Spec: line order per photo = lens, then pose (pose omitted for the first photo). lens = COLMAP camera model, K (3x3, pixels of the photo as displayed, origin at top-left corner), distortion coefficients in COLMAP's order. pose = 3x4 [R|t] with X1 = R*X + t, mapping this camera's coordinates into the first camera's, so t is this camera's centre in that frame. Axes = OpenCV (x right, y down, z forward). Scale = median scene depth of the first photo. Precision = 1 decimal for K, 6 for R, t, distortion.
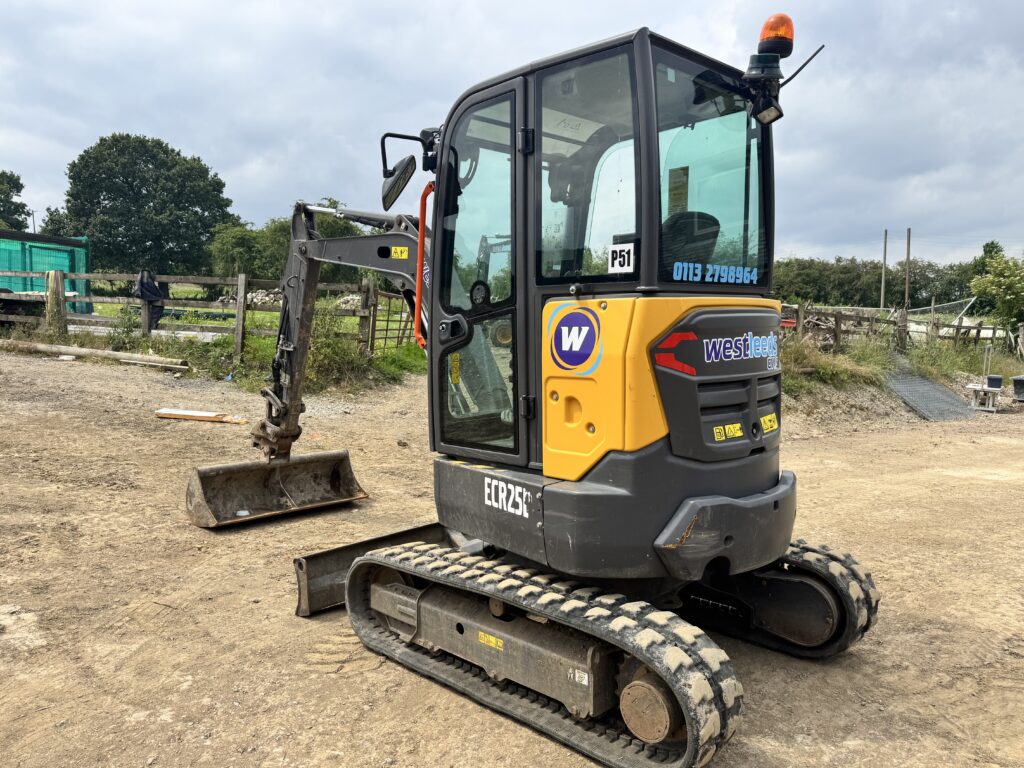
lens RADIAL K [[768.4, 0, 515.4], [0, 768.4, 382.3], [0, 0, 1]] dist [0.135274, -0.220237]
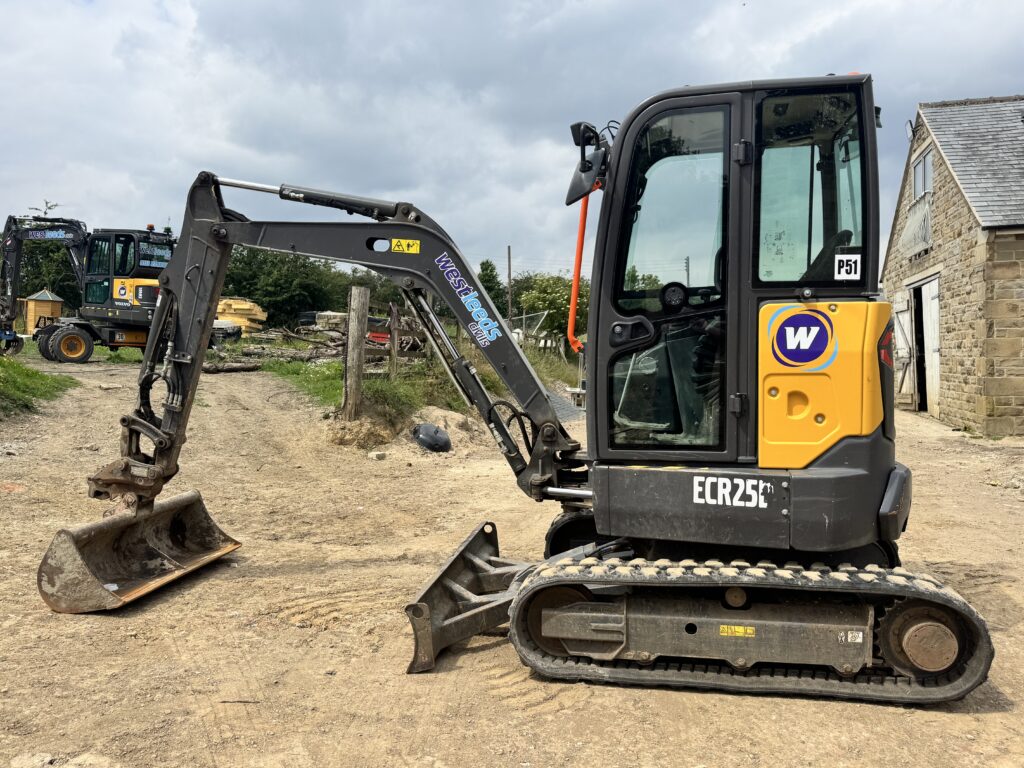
lens RADIAL K [[845.3, 0, 518.5], [0, 845.3, 387.4], [0, 0, 1]] dist [0.110285, -0.189661]
pose [[0.818762, -0.035808, 0.573015, -0.919426], [0.044107, 0.999027, -0.000594, -0.003315], [-0.572436, 0.025761, 0.819544, 0.228580]]
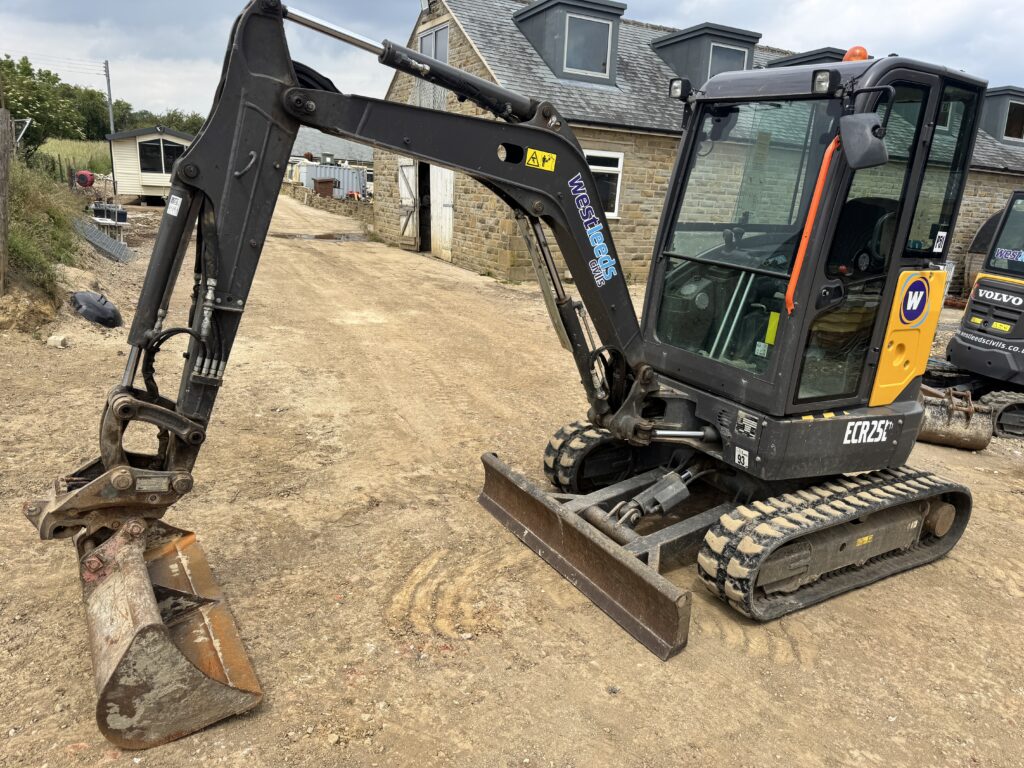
lens RADIAL K [[717.6, 0, 512.0], [0, 717.6, 384.0], [0, 0, 1]] dist [0.060711, -0.084442]
pose [[0.234849, -0.239144, 0.942155, -1.247782], [-0.021471, 0.967751, 0.250993, -0.207914], [-0.971795, -0.079174, 0.222141, 1.335716]]
